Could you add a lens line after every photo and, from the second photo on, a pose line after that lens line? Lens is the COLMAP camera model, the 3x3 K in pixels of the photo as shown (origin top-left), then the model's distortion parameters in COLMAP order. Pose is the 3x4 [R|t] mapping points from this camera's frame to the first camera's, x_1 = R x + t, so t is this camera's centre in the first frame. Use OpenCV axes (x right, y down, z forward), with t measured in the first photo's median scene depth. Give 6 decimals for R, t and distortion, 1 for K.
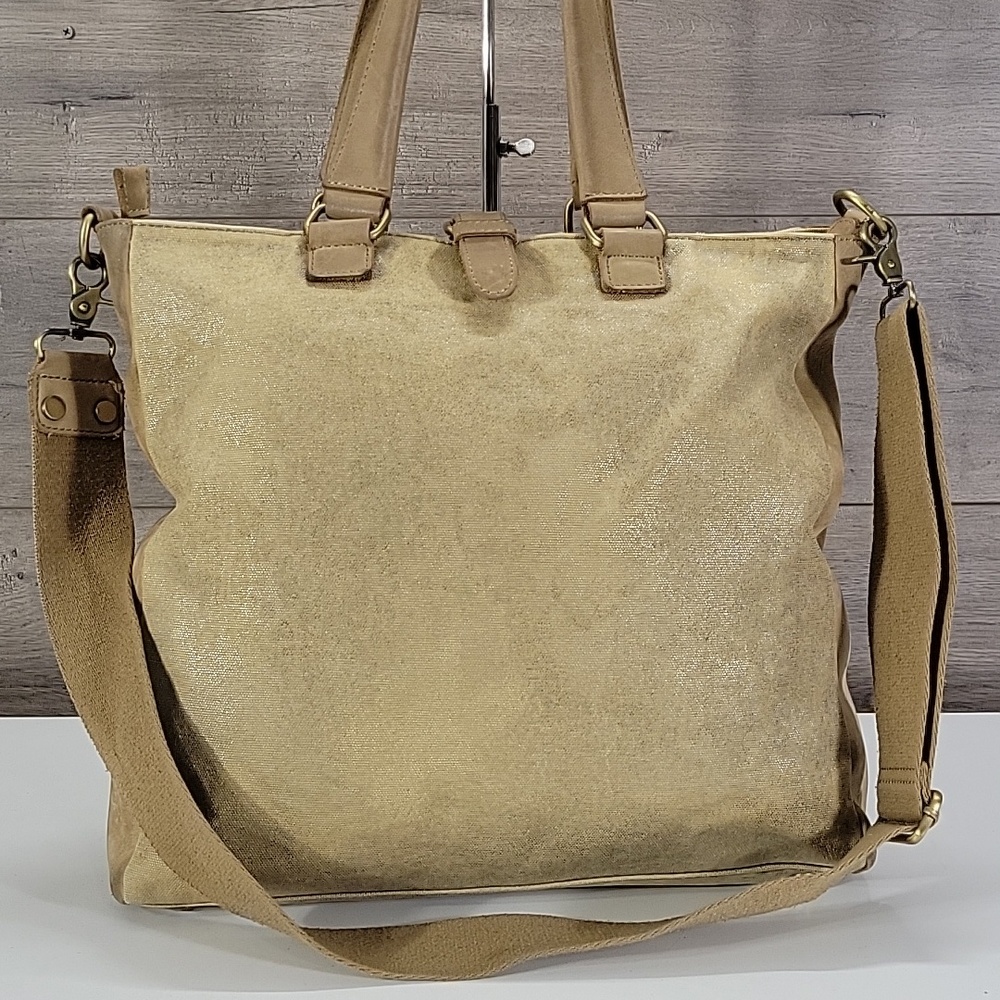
lens RADIAL K [[1692.8, 0, 527.8], [0, 1692.8, 478.3], [0, 0, 1]] dist [0.024780, 0.065900]
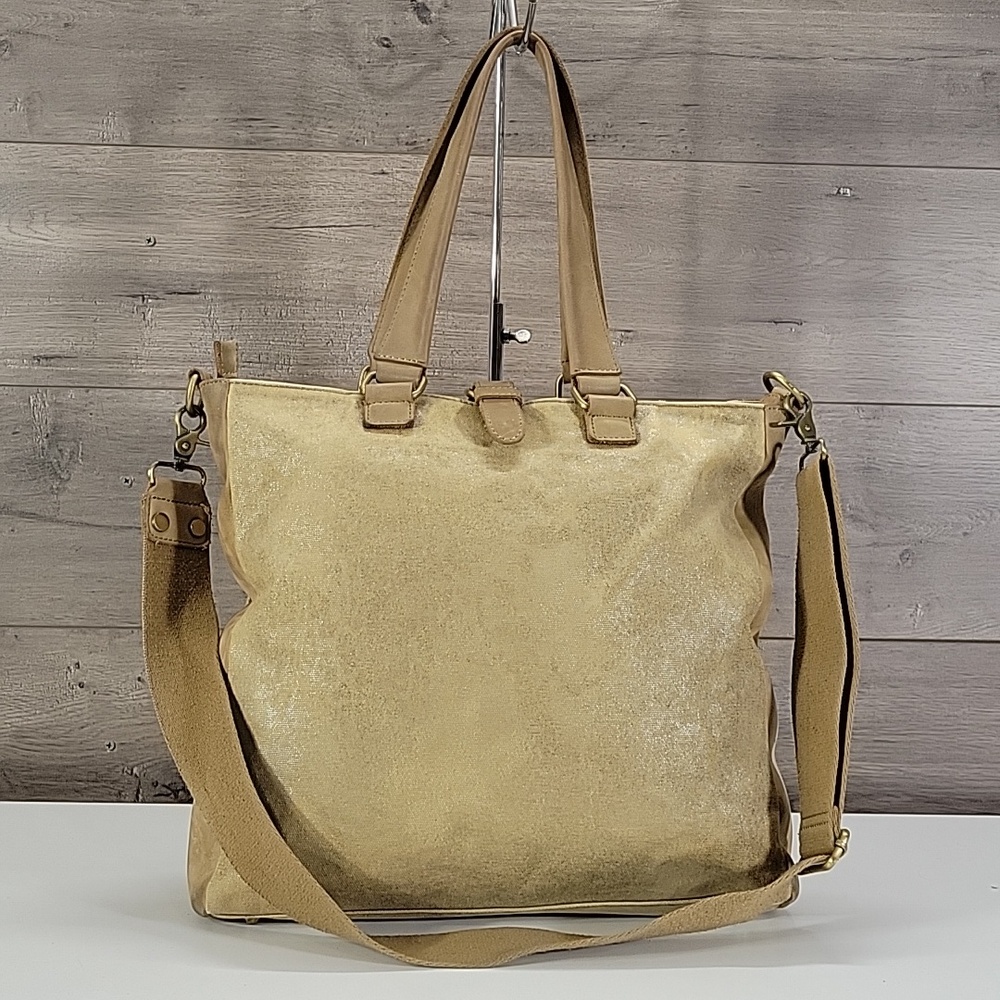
lens RADIAL K [[1713.3, 0, 523.1], [0, 1713.3, 467.7], [0, 0, 1]] dist [0.013307, 0.081671]
pose [[0.998806, 0.022245, 0.043496, -0.062554], [-0.016017, 0.990215, -0.138626, 0.092282], [-0.046154, 0.137763, 0.989389, -0.298140]]
